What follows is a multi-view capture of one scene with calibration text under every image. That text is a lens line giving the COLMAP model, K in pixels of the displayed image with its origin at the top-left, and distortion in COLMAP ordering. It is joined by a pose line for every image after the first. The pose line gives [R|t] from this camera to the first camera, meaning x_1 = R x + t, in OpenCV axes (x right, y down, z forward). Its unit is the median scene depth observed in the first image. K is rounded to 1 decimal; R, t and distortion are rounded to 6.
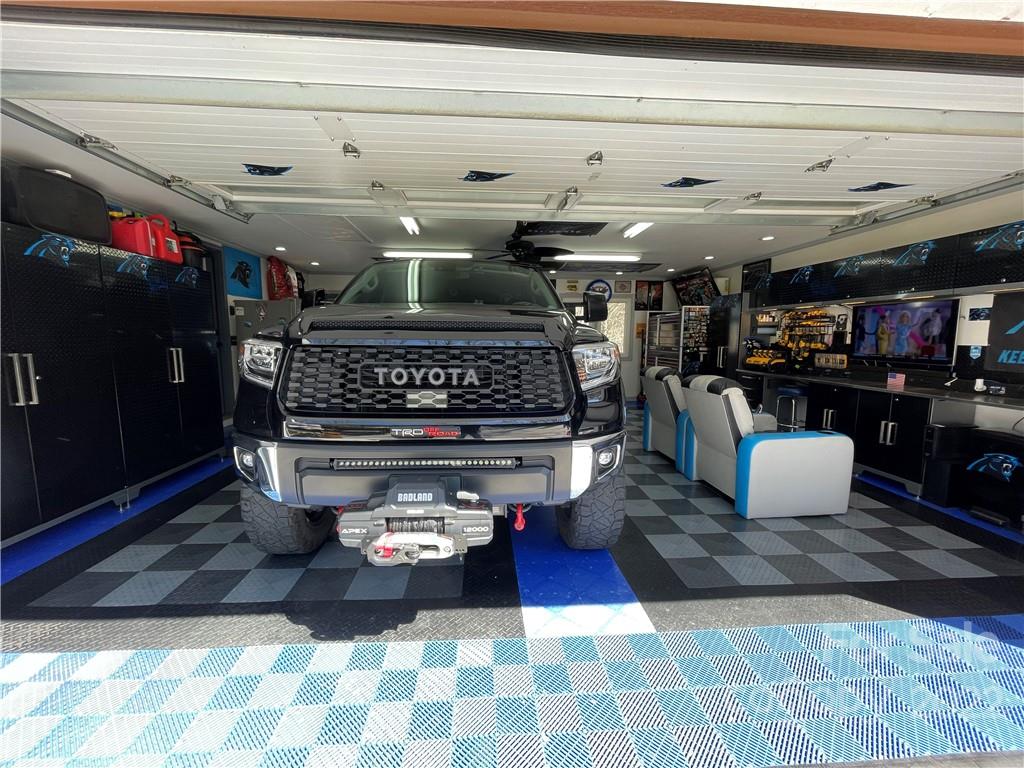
lens RADIAL K [[411.0, 0, 512.0], [0, 411.0, 384.8], [0, 0, 1]] dist [-0.002753, -0.000166]
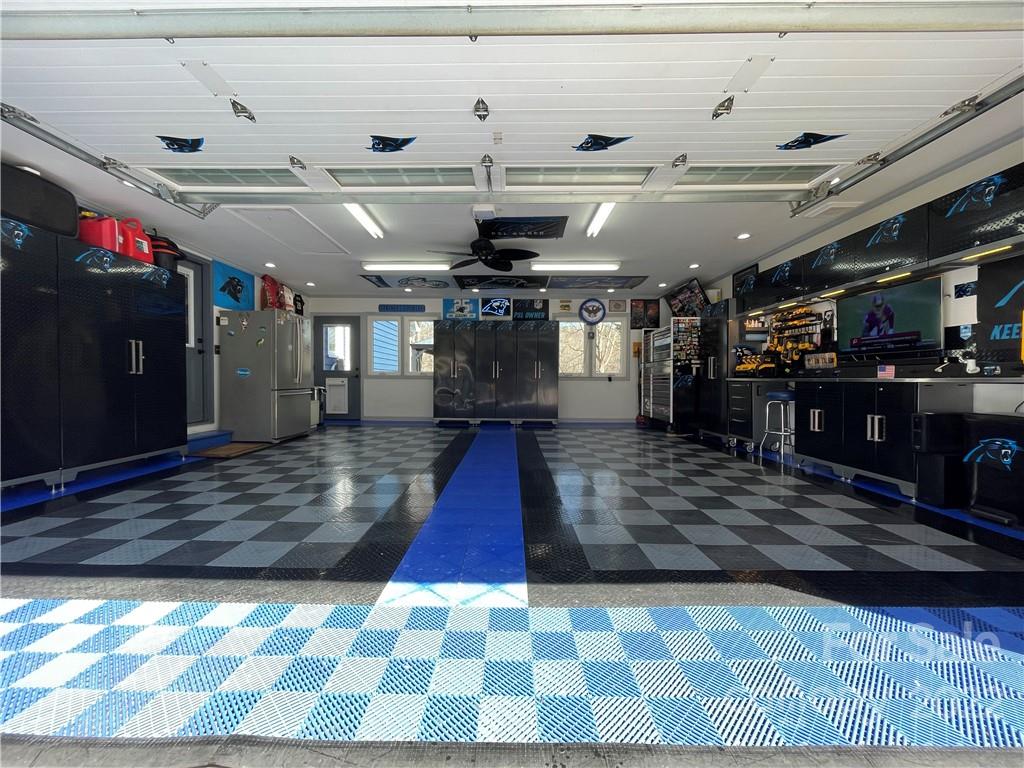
lens RADIAL K [[411.0, 0, 509.0], [0, 411.0, 383.3], [0, 0, 1]] dist [-0.002753, -0.000166]
pose [[0.997249, -0.002353, -0.074084, 0.206146], [-0.005373, 0.994572, -0.103912, 0.125912], [0.073927, 0.104024, 0.991823, 0.056947]]
